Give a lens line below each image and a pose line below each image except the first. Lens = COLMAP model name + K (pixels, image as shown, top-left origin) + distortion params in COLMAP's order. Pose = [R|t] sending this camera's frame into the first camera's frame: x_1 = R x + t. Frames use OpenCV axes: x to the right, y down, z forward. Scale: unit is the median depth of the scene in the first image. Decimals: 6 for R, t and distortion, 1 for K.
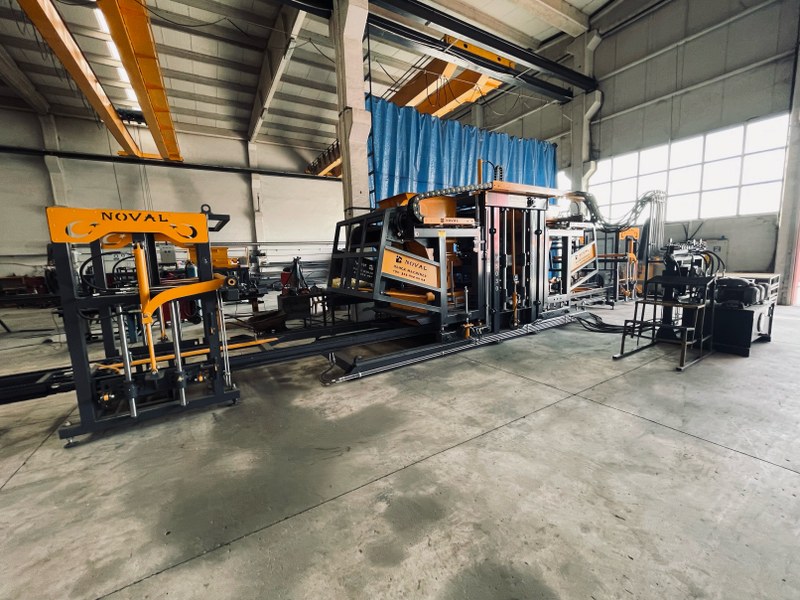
lens RADIAL K [[321.2, 0, 400.0], [0, 321.2, 300.0], [0, 0, 1]] dist [-0.004384, -0.000011]
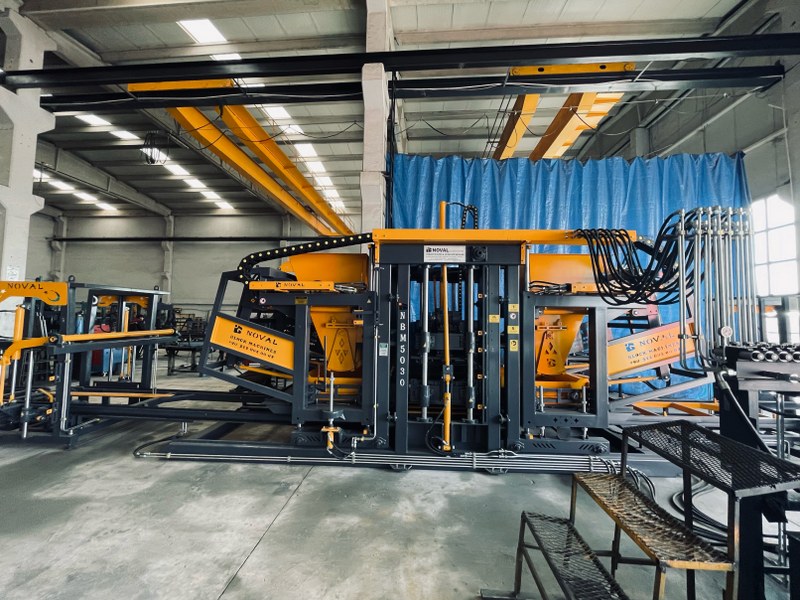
lens RADIAL K [[321.2, 0, 400.0], [0, 321.2, 300.0], [0, 0, 1]] dist [-0.004384, -0.000011]
pose [[0.813111, 0.022238, -0.581683, 0.739747], [-0.124565, 0.982770, -0.136552, -0.122358], [0.568624, 0.183490, 0.801872, 0.473062]]
